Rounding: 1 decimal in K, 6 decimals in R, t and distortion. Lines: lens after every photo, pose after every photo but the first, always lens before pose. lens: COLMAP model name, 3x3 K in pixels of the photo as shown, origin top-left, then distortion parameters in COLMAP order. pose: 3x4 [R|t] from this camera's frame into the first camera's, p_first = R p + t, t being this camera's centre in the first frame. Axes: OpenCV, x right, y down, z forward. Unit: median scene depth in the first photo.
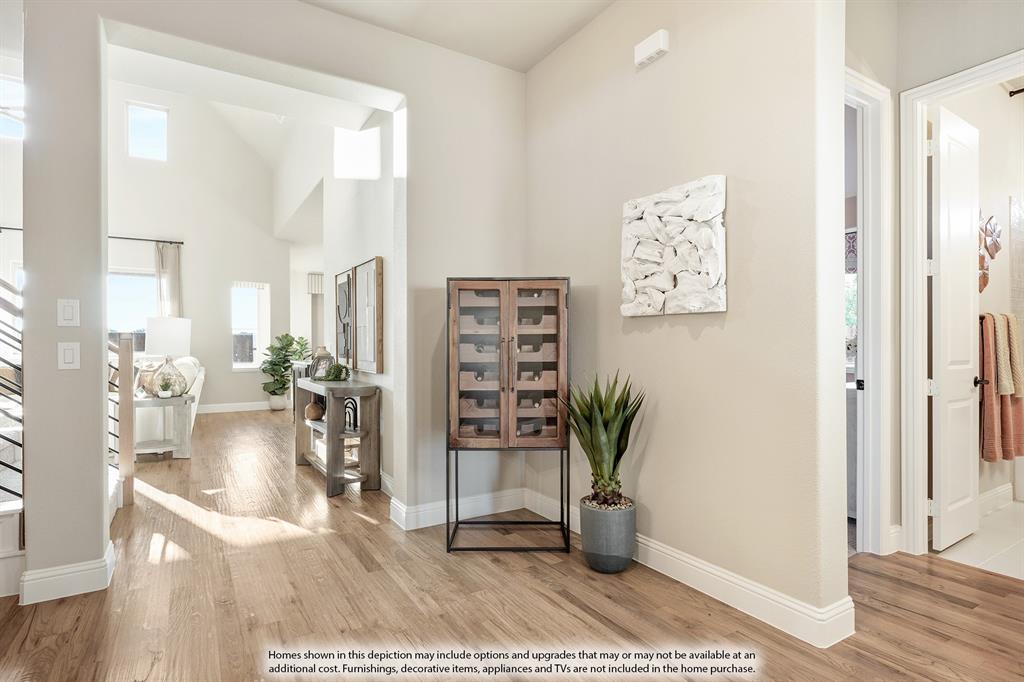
lens RADIAL K [[514.9, 0, 512.4], [0, 514.9, 342.6], [0, 0, 1]] dist [-0.003114, -0.000374]
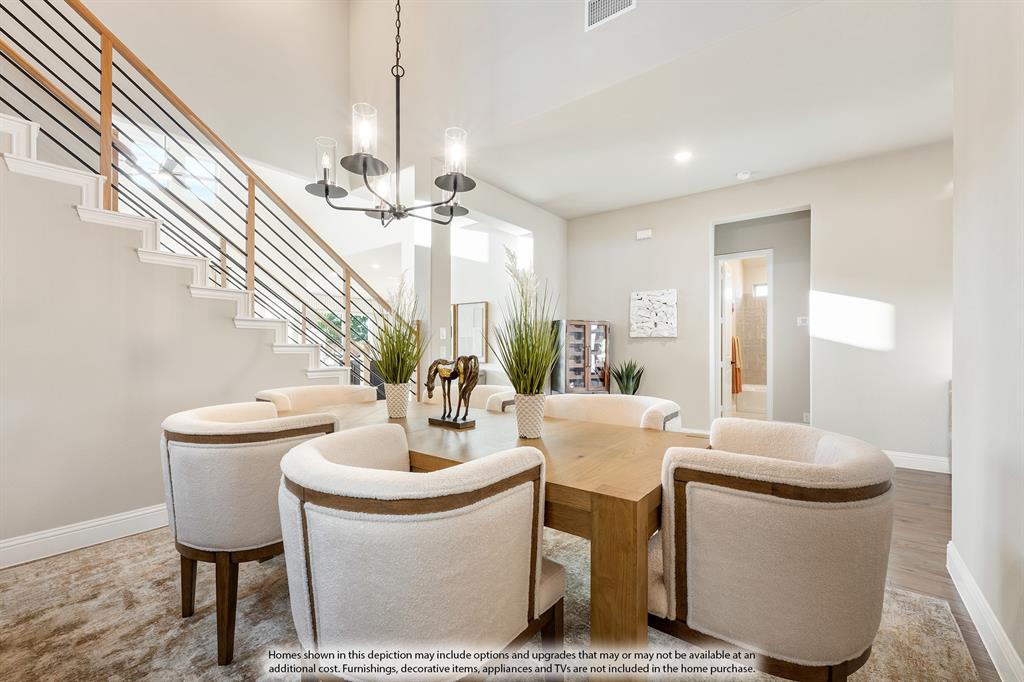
lens RADIAL K [[420.7, 0, 511.8], [0, 420.7, 346.6], [0, 0, 1]] dist [0.003435, -0.002765]
pose [[0.933852, 0.006902, 0.357594, -1.094803], [-0.006226, 0.999976, -0.003040, 0.005772], [-0.357606, 0.000612, 0.933872, -0.737746]]
